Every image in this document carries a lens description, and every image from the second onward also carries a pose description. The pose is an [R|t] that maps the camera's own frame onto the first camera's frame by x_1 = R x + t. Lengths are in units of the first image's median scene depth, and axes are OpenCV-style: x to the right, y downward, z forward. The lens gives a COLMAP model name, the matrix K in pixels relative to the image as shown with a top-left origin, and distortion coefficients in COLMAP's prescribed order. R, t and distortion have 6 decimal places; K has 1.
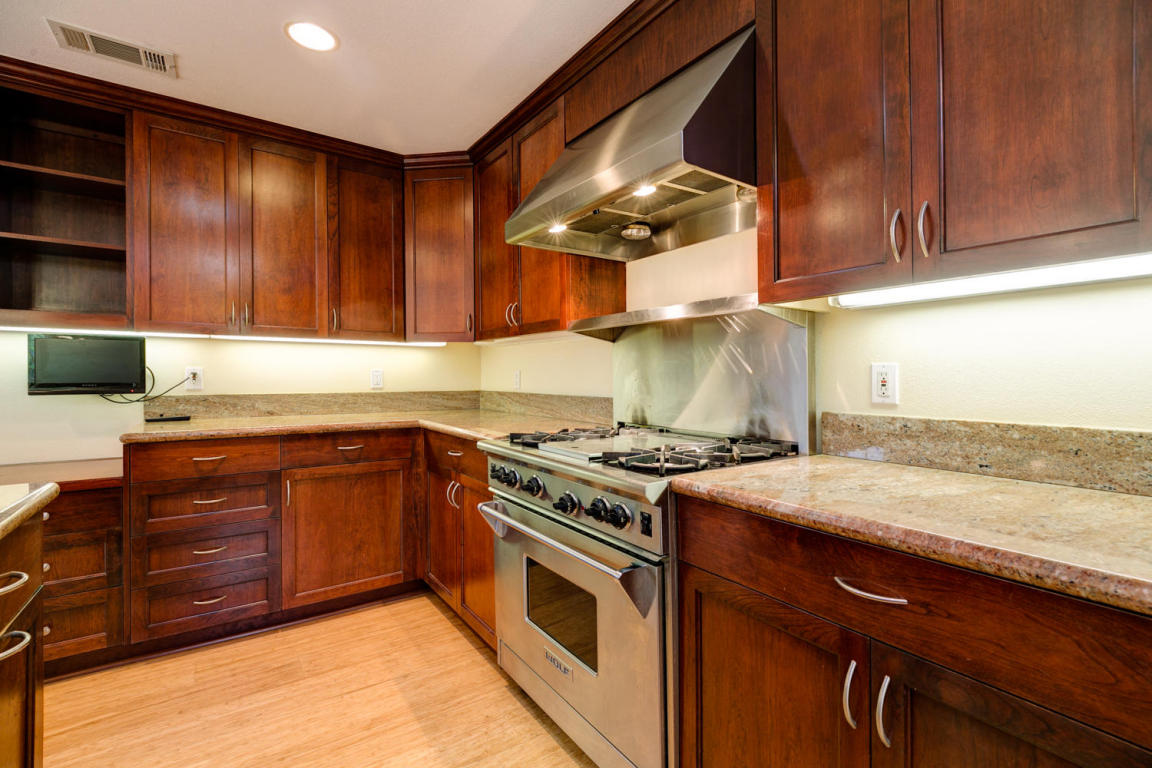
lens RADIAL K [[510.3, 0, 581.7], [0, 510.3, 381.1], [0, 0, 1]] dist [0.014894, -0.008040]
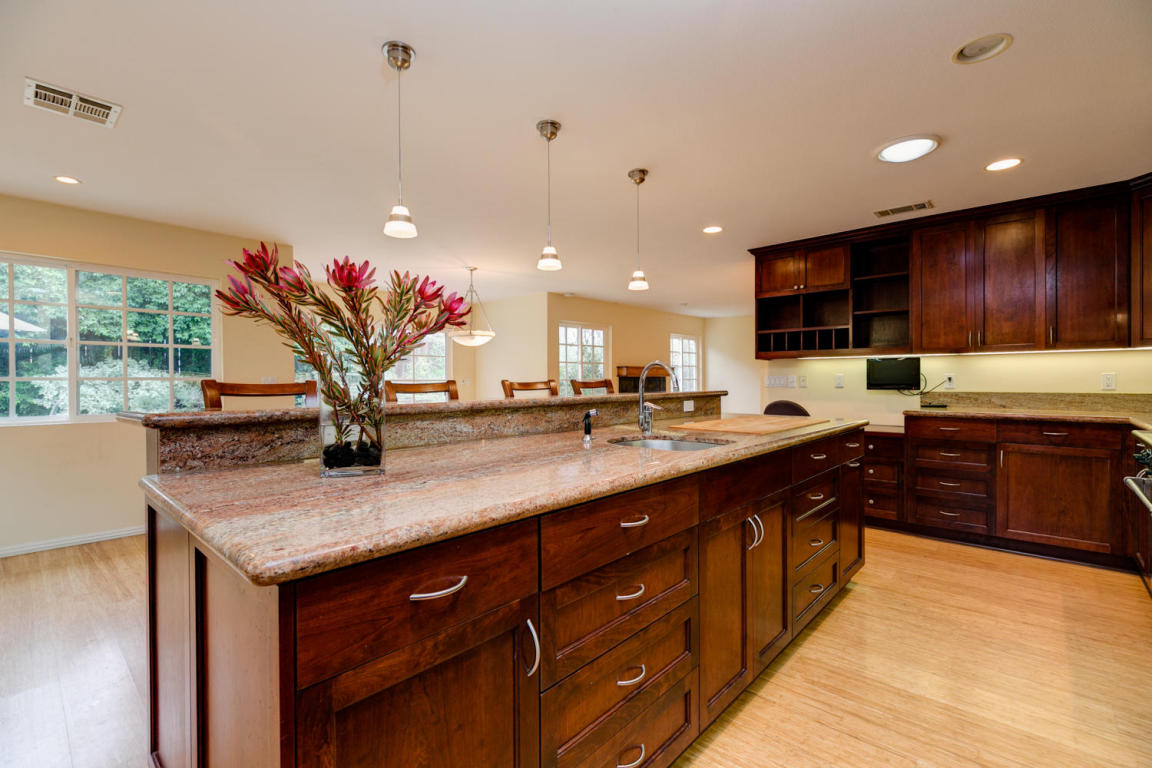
lens RADIAL K [[510.3, 0, 581.7], [0, 510.3, 381.1], [0, 0, 1]] dist [0.014894, -0.008040]
pose [[0.220446, 0.001469, -0.975398, 0.580787], [-0.002350, 0.999997, 0.000975, -0.004321], [0.975396, 0.002077, 0.220448, -0.487075]]
